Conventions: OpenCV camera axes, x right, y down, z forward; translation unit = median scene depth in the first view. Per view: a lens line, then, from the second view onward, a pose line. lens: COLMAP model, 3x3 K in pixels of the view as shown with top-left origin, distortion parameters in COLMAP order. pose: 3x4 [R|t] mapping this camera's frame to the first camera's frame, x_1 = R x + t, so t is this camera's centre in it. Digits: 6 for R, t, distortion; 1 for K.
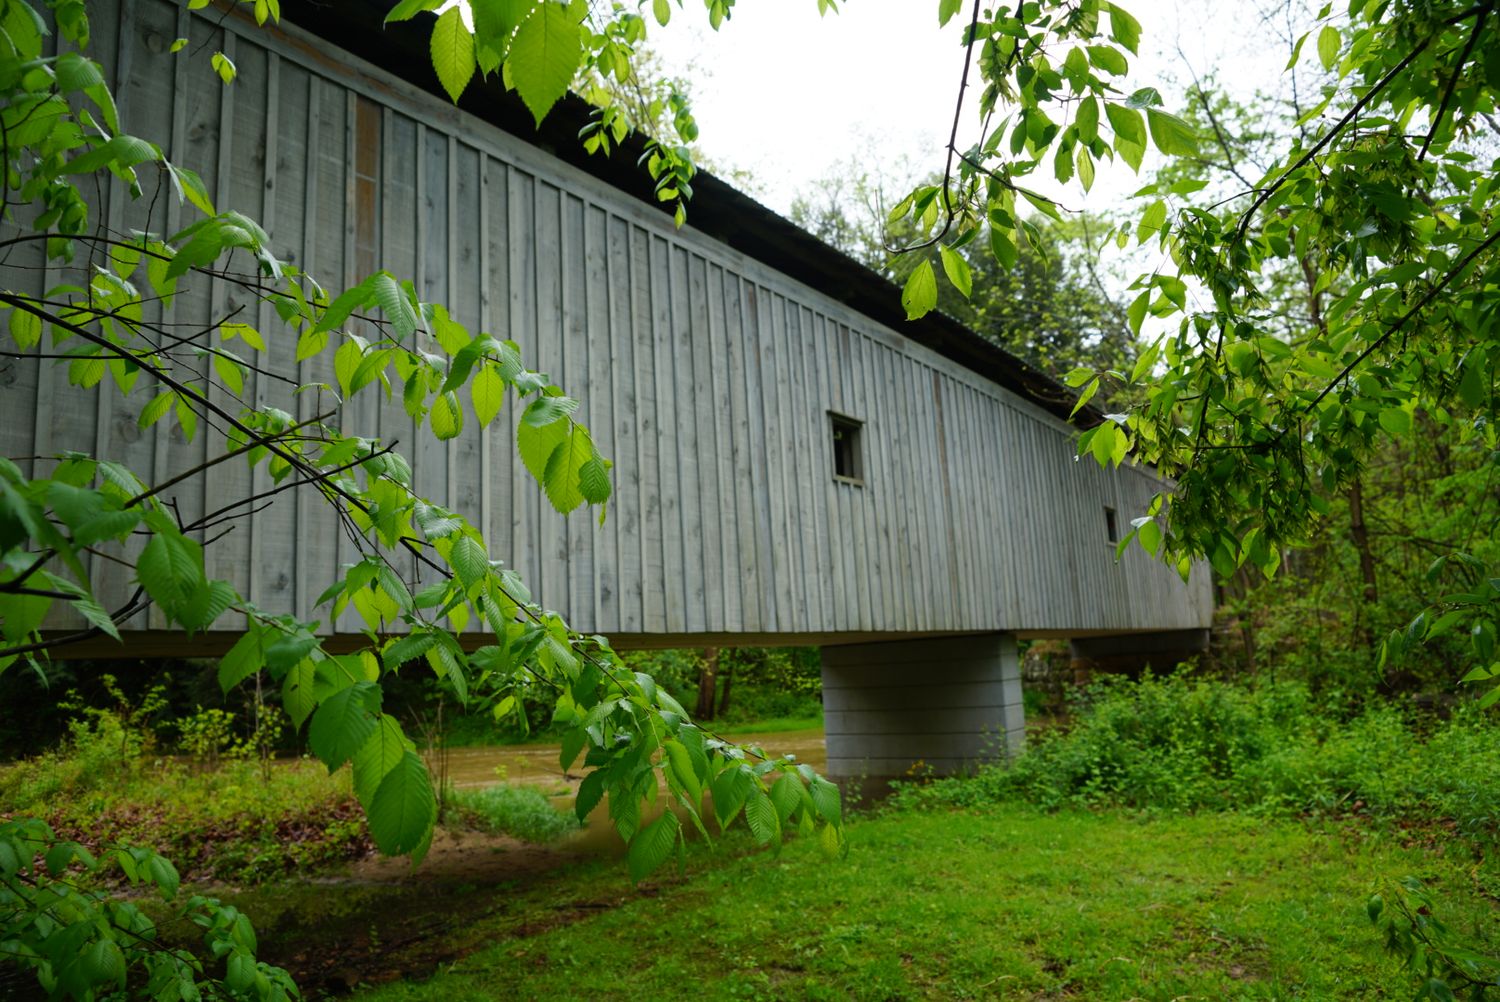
lens RADIAL K [[1018.7, 0, 752.5], [0, 1018.7, 501.4], [0, 0, 1]] dist [-0.003698, -0.000290]
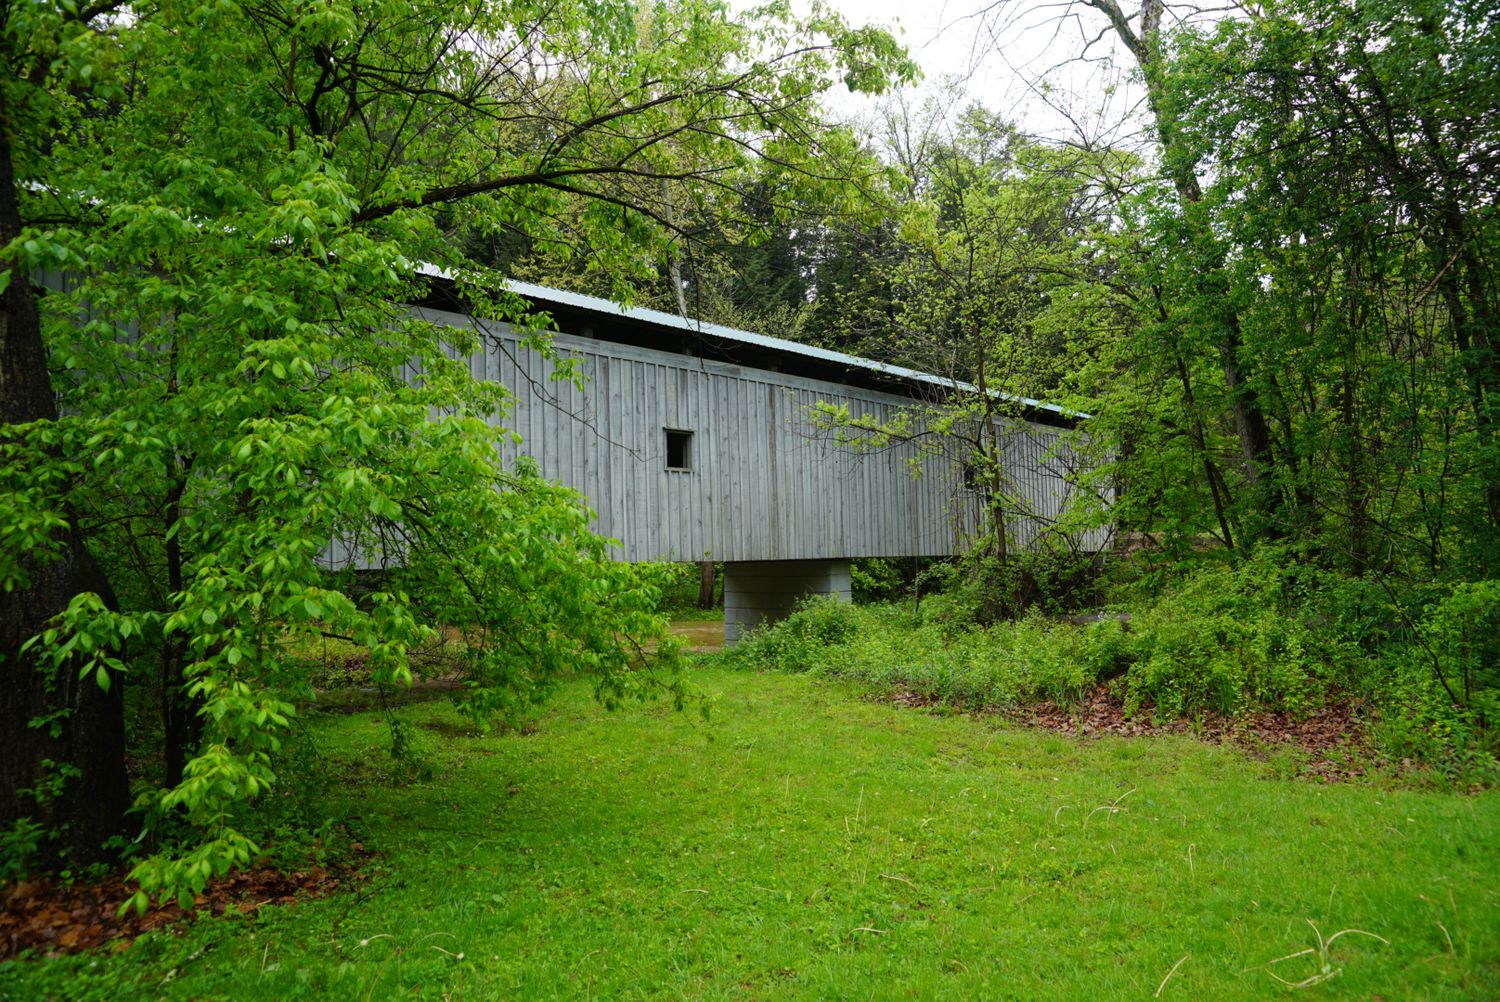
lens RADIAL K [[1018.7, 0, 747.2], [0, 1018.7, 497.8], [0, 0, 1]] dist [-0.003698, -0.000290]
pose [[0.992731, 0.018565, -0.118911, 0.394211], [-0.005971, 0.994412, 0.105404, -0.146918], [0.120203, -0.103928, 0.987294, -0.589962]]
